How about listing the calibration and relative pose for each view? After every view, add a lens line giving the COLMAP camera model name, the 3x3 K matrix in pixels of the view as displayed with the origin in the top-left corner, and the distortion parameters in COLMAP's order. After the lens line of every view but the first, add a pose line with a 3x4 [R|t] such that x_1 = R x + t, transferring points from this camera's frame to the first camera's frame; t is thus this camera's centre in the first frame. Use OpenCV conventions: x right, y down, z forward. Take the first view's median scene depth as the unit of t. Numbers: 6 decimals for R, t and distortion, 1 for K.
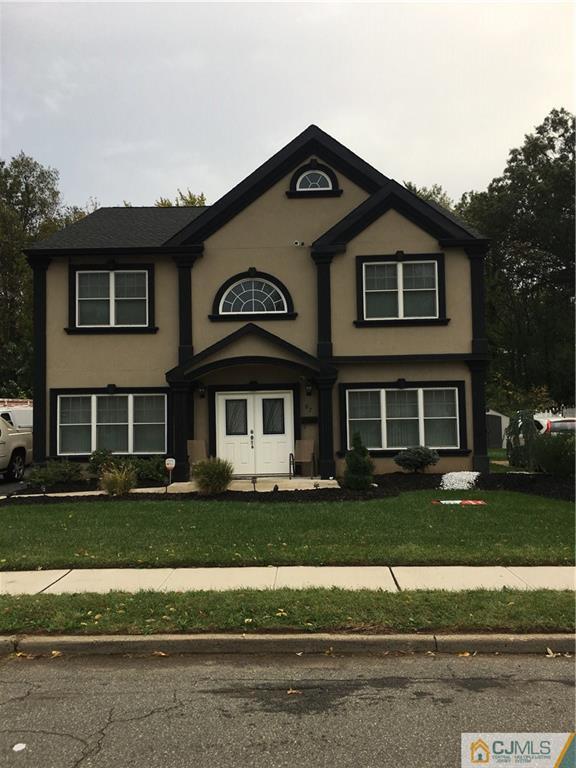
lens RADIAL K [[665.5, 0, 285.9], [0, 665.5, 372.9], [0, 0, 1]] dist [0.010397, 0.003780]
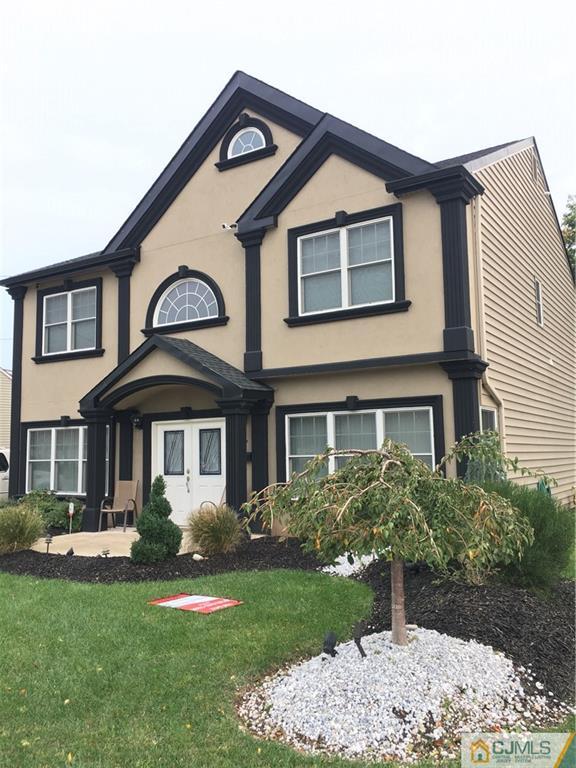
lens RADIAL K [[665.5, 0, 285.9], [0, 665.5, 372.9], [0, 0, 1]] dist [0.010397, 0.003780]
pose [[0.858100, -0.059636, -0.510008, 0.458410], [0.036741, 0.997818, -0.054859, 0.019390], [0.512167, 0.028336, 0.858419, 0.378473]]
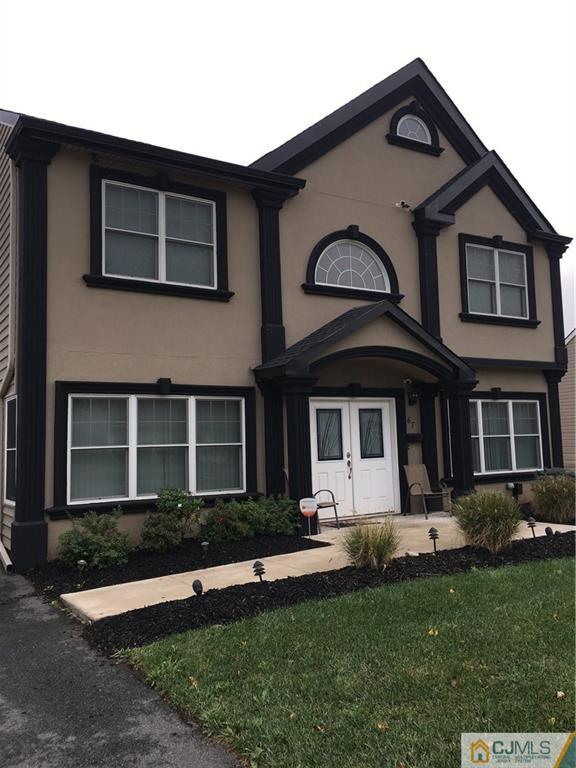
lens RADIAL K [[665.5, 0, 285.9], [0, 665.5, 372.9], [0, 0, 1]] dist [0.010397, 0.003780]
pose [[0.830908, 0.051309, 0.554038, -0.501487], [-0.027797, 0.998324, -0.050765, 0.039122], [-0.555714, 0.026780, 0.830942, 0.449119]]
